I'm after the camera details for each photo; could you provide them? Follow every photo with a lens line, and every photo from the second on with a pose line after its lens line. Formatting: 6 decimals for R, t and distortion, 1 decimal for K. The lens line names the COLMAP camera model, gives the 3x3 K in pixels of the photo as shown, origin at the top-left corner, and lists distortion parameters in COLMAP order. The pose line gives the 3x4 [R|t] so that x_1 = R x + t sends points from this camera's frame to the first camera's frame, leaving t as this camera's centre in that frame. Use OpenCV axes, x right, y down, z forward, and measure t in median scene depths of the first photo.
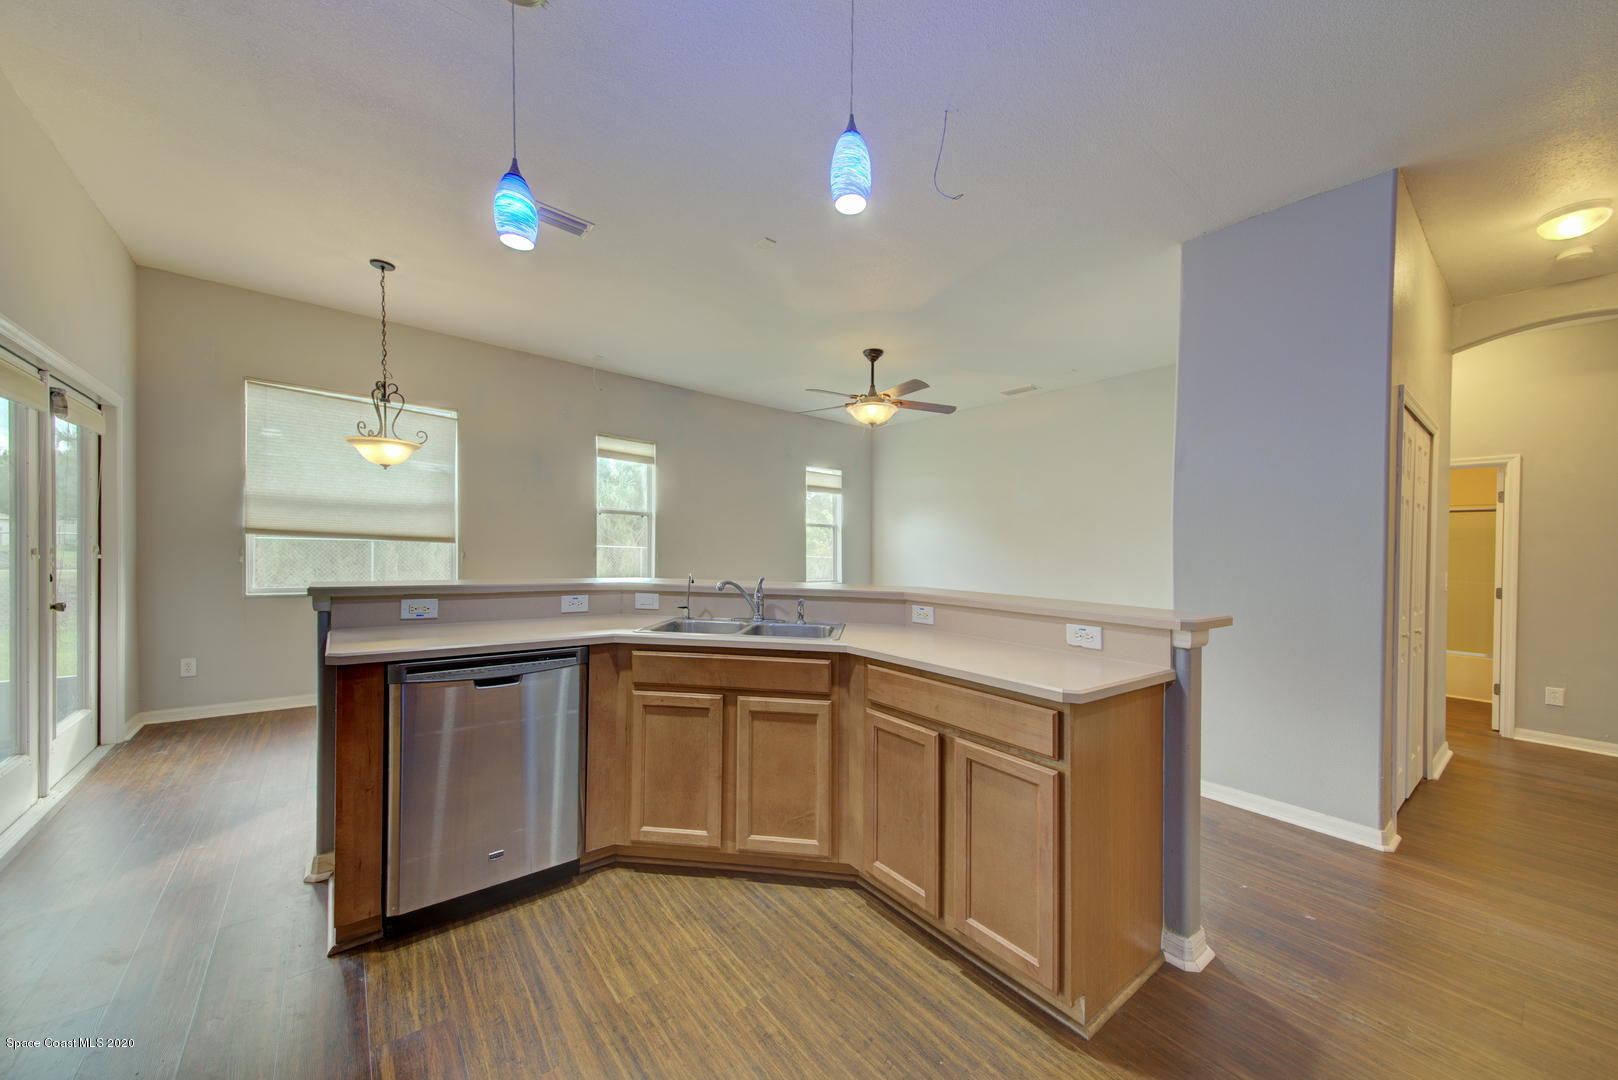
lens RADIAL K [[583.3, 0, 810.4], [0, 583.3, 552.7], [0, 0, 1]] dist [0.015723, -0.000422]
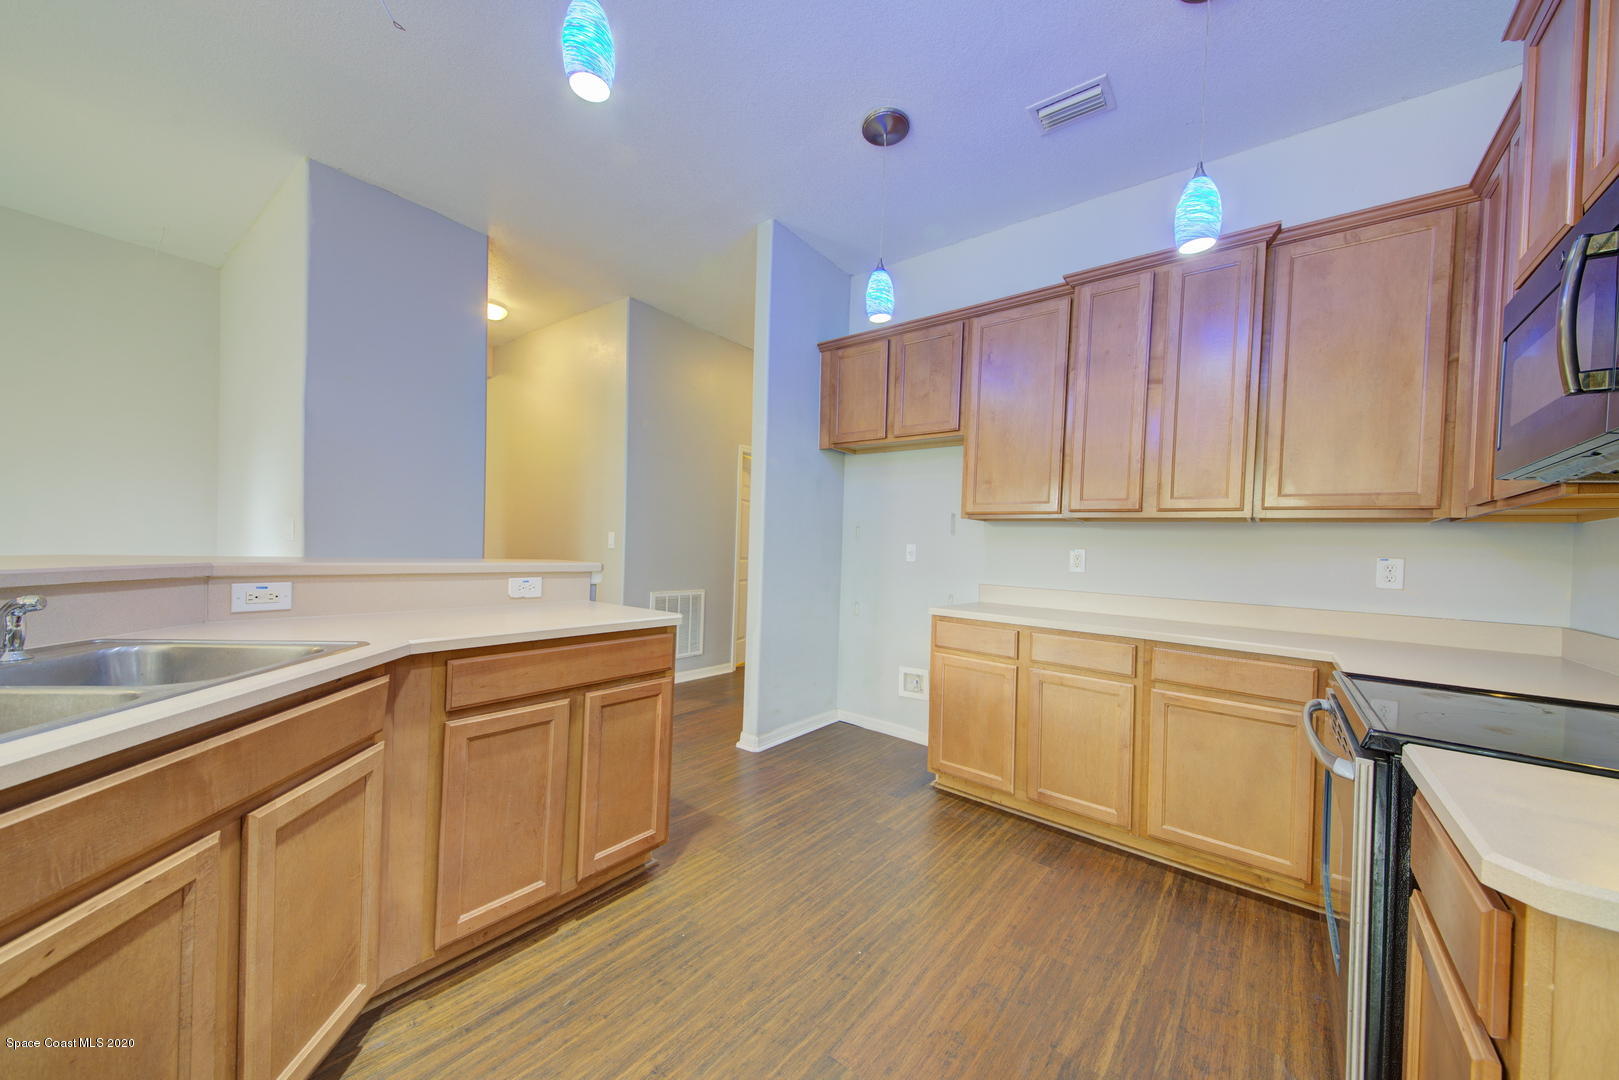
lens RADIAL K [[570.5, 0, 810.7], [0, 570.5, 543.8], [0, 0, 1]] dist [0.058238, -0.024735]
pose [[-0.222716, -0.038251, 0.974133, -0.698567], [-0.041574, 0.998694, 0.029711, 0.009572], [-0.973996, -0.033882, -0.224015, 0.745831]]
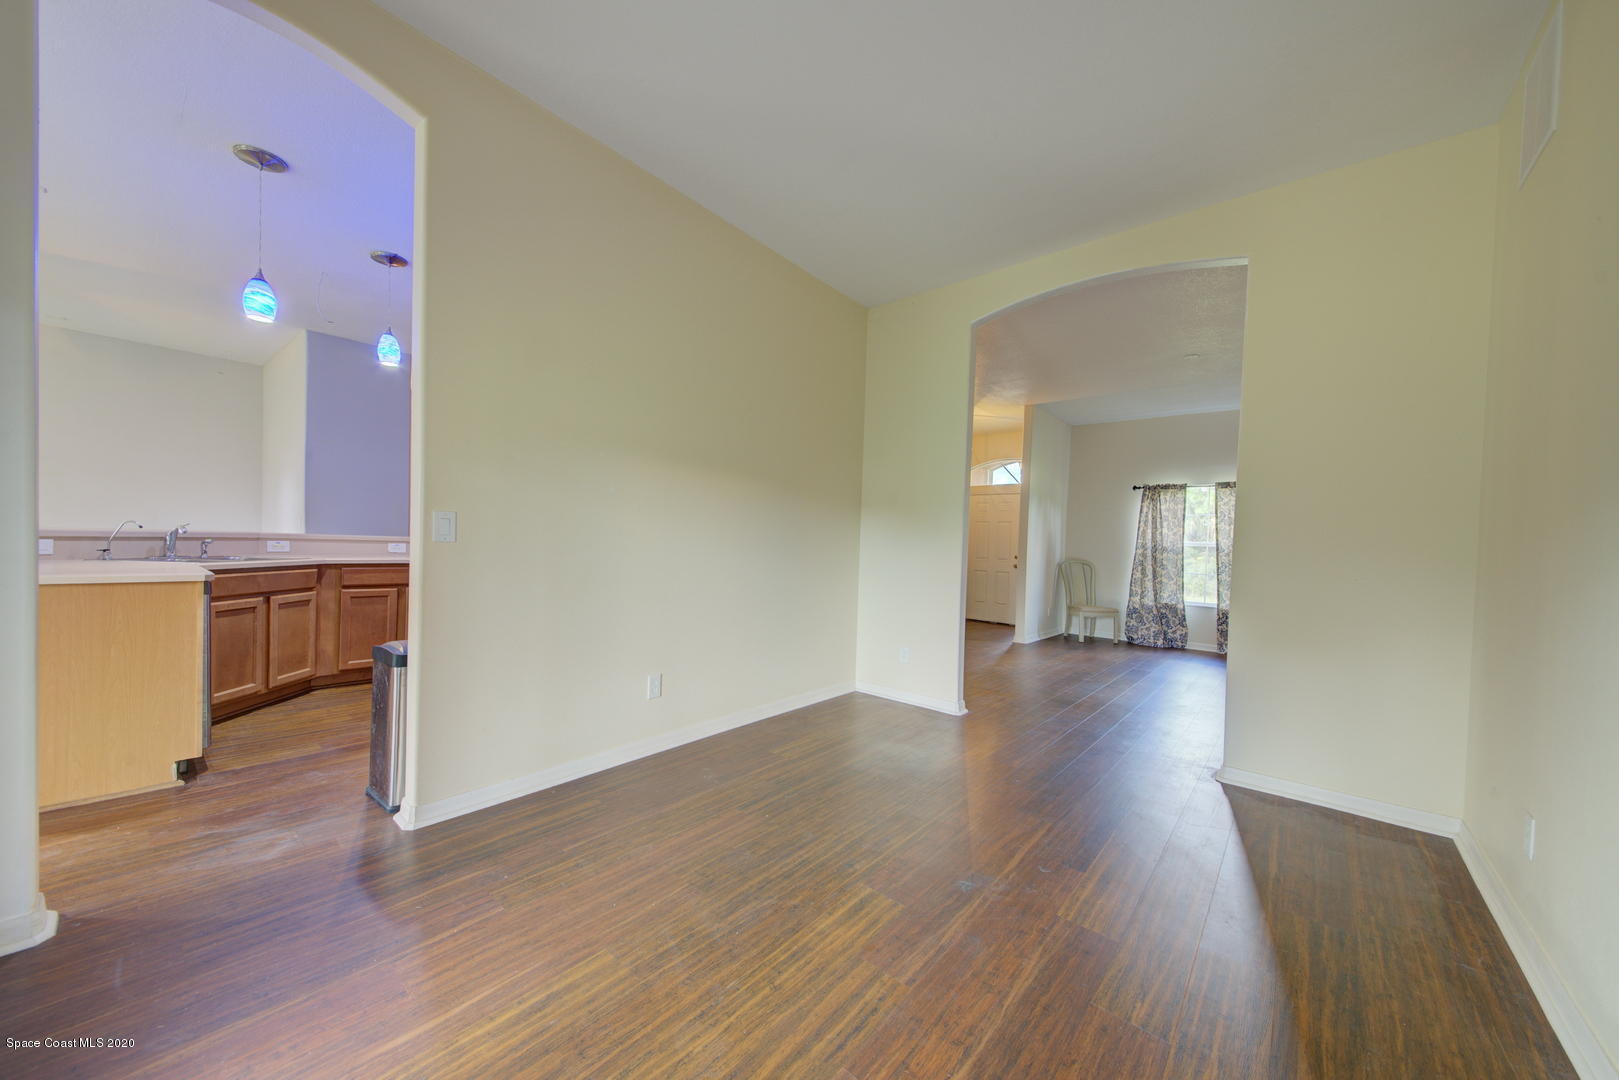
lens RADIAL K [[570.5, 0, 810.7], [0, 570.5, 543.8], [0, 0, 1]] dist [0.058238, -0.024735]
pose [[-0.186446, -0.040137, 0.981645, -2.182178], [-0.039256, 0.998672, 0.033377, -0.018452], [-0.981681, -0.032313, -0.187774, -0.187752]]
